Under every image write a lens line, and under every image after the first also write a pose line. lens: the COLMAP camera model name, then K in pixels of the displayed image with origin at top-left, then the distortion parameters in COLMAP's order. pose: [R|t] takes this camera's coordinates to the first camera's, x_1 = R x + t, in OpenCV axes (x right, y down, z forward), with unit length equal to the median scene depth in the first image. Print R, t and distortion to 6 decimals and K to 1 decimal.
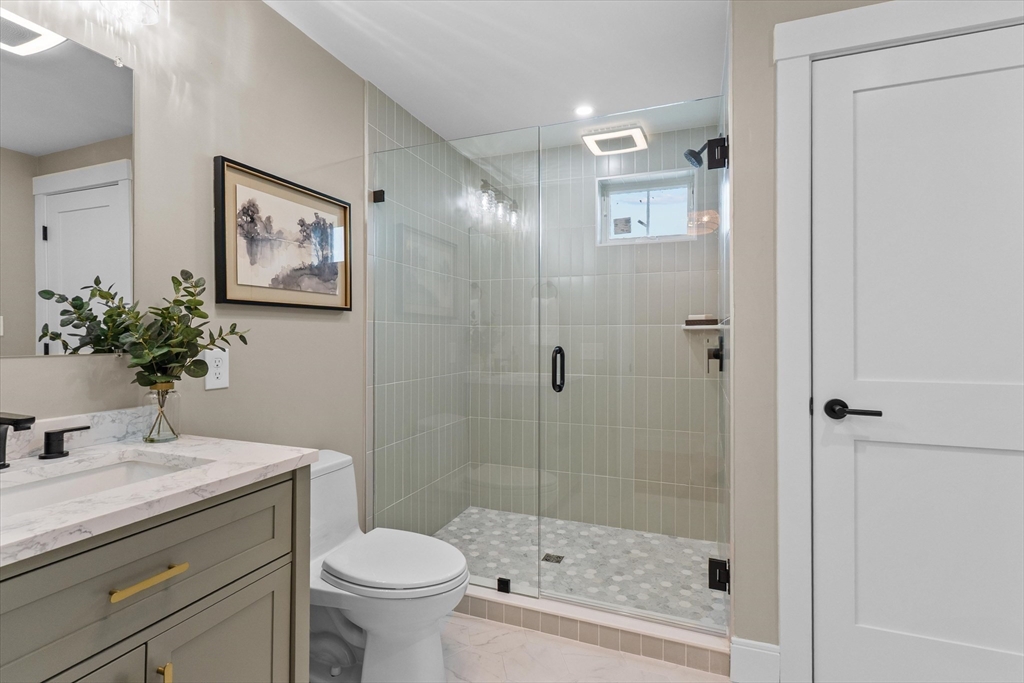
lens RADIAL K [[489.9, 0, 501.2], [0, 489.9, 337.4], [0, 0, 1]] dist [0.001989, 0.000448]
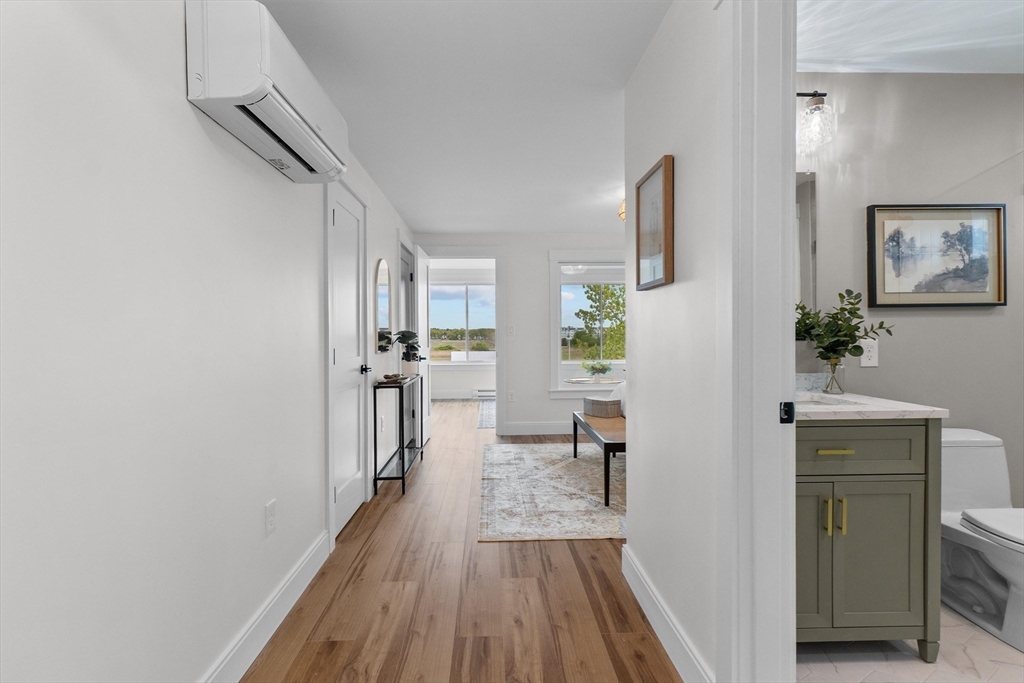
lens RADIAL K [[489.9, 0, 501.2], [0, 489.9, 337.4], [0, 0, 1]] dist [0.001989, 0.000448]
pose [[0.397442, 0.002369, -0.917624, 0.348870], [0.004426, 0.999980, 0.004499, 0.007836], [0.917617, -0.005849, 0.397423, -0.628978]]
